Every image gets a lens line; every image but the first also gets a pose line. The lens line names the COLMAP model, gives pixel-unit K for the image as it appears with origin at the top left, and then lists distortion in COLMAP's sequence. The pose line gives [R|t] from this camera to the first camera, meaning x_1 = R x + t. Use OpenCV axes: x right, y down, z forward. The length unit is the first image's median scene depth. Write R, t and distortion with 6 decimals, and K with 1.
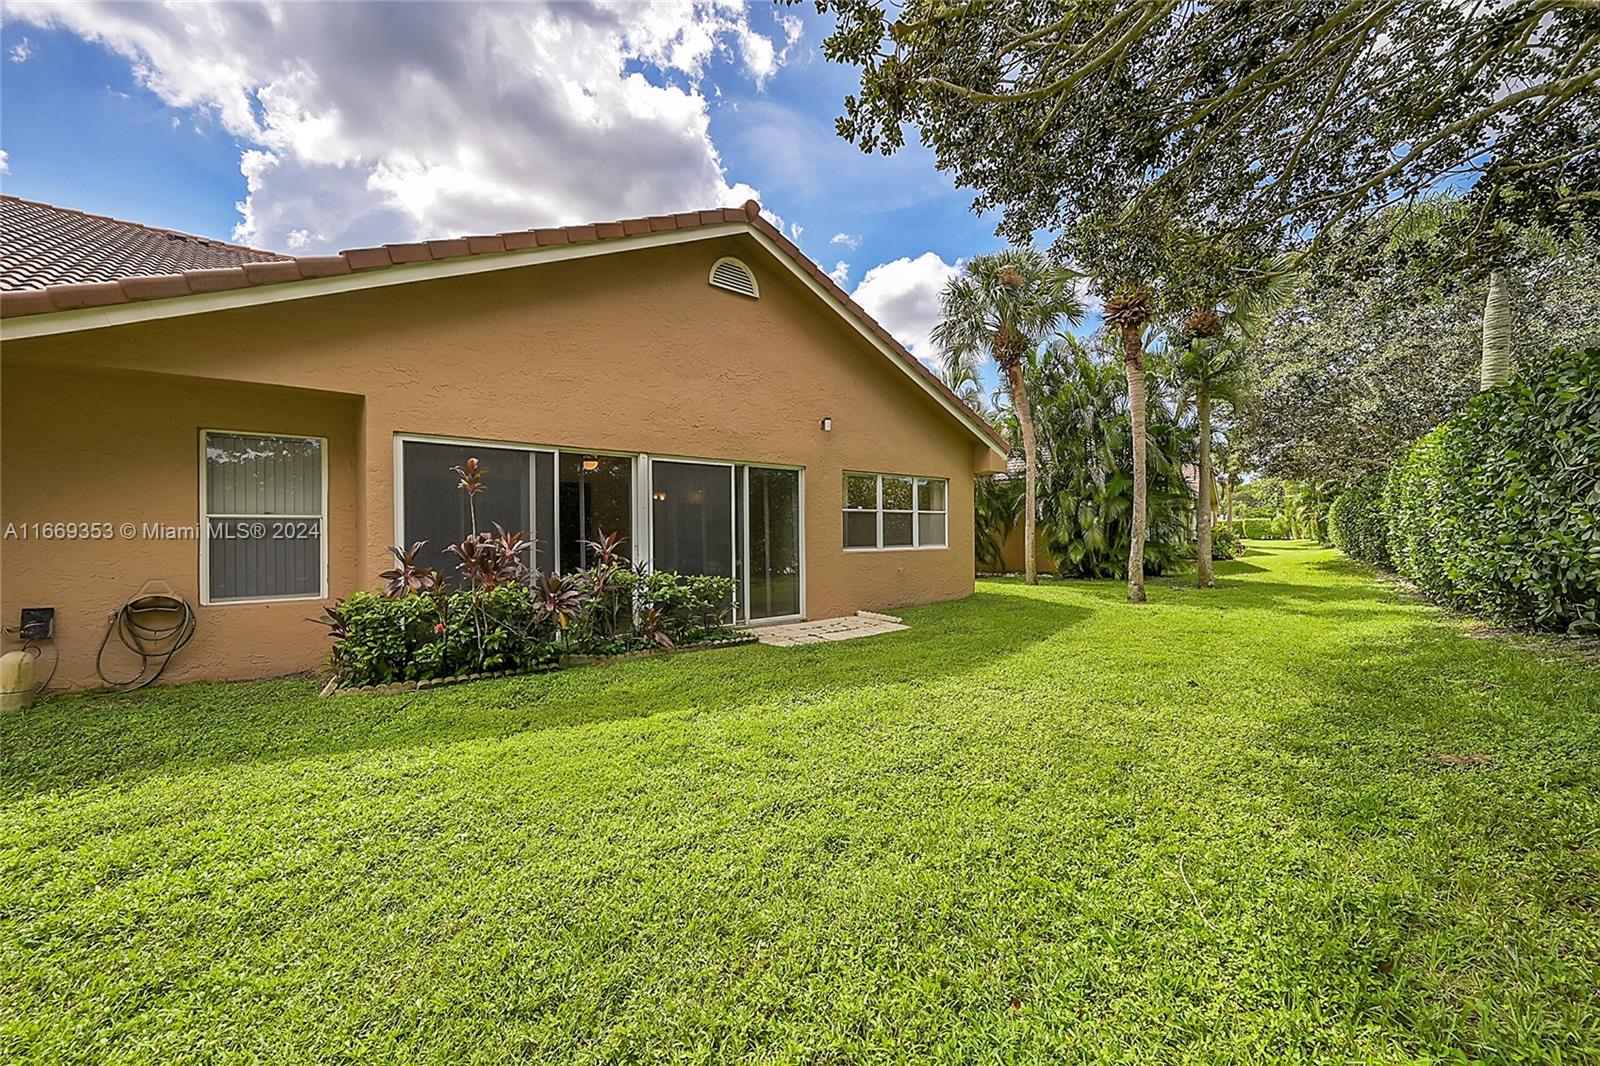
lens RADIAL K [[638.2, 0, 805.4], [0, 638.2, 531.1], [0, 0, 1]] dist [0.007848, -0.000397]
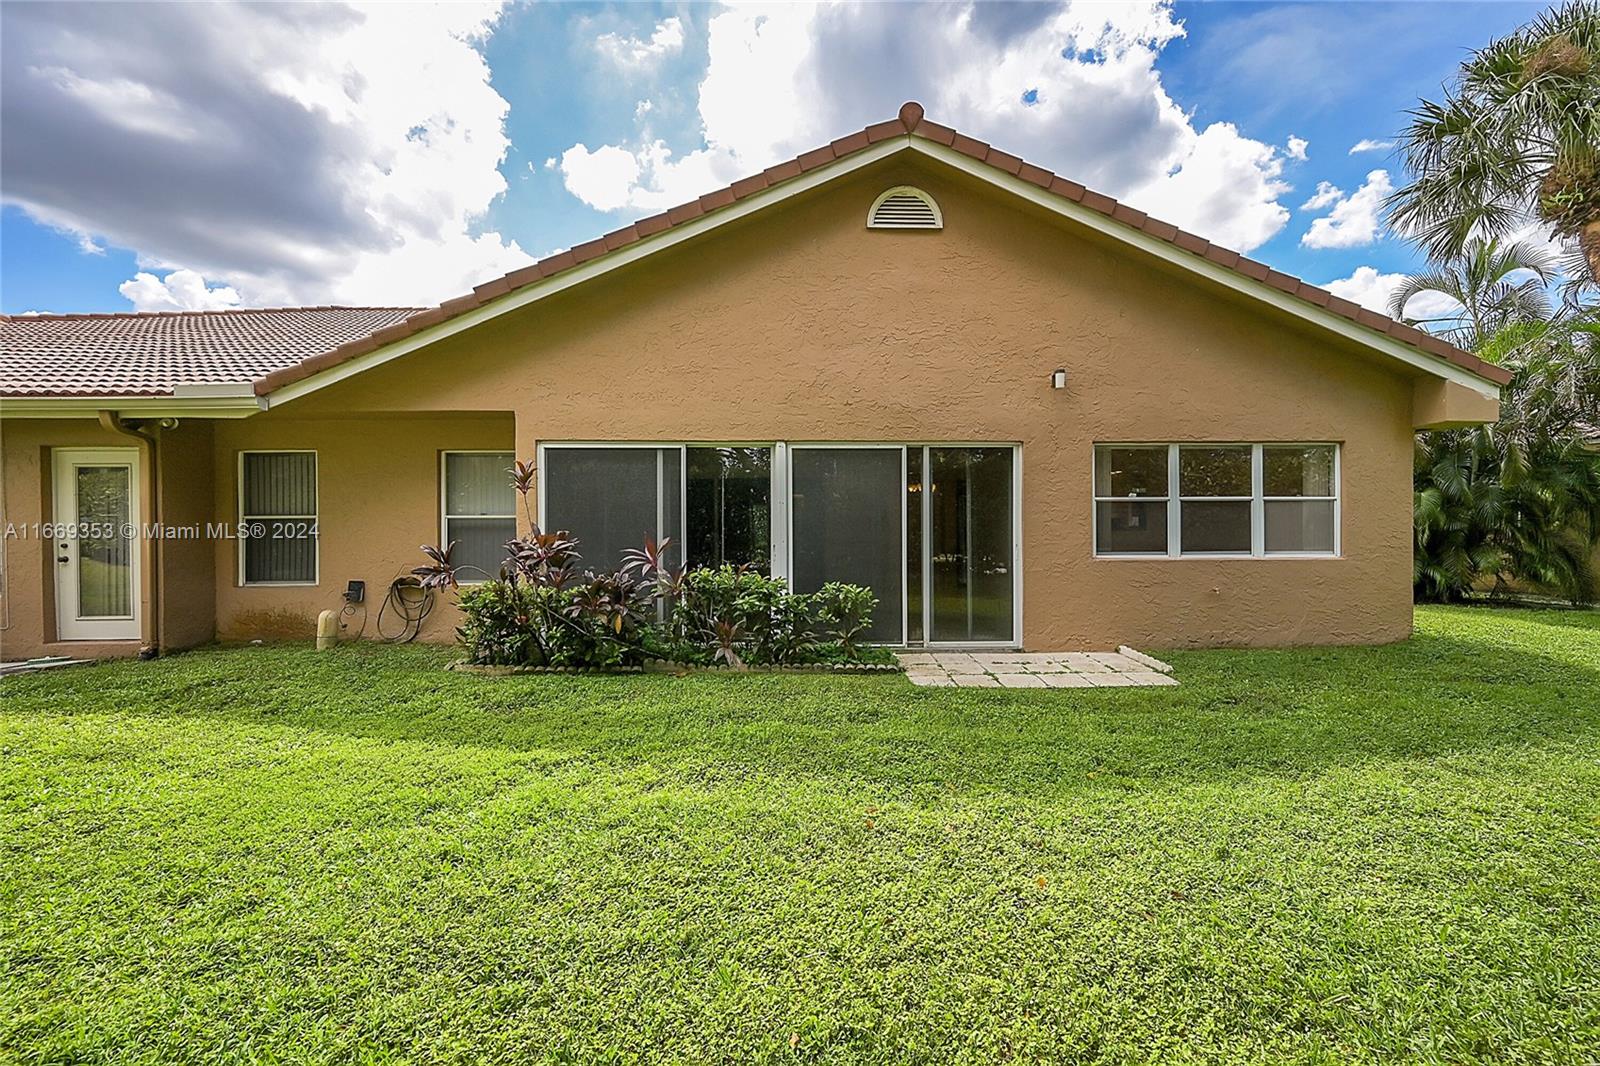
lens RADIAL K [[638.2, 0, 793.0], [0, 638.2, 530.8], [0, 0, 1]] dist [0.007848, -0.000397]
pose [[0.772690, 0.004764, -0.634765, 0.273625], [-0.000527, 0.999976, 0.006863, -0.003391], [0.634783, -0.004968, 0.772674, 0.276769]]
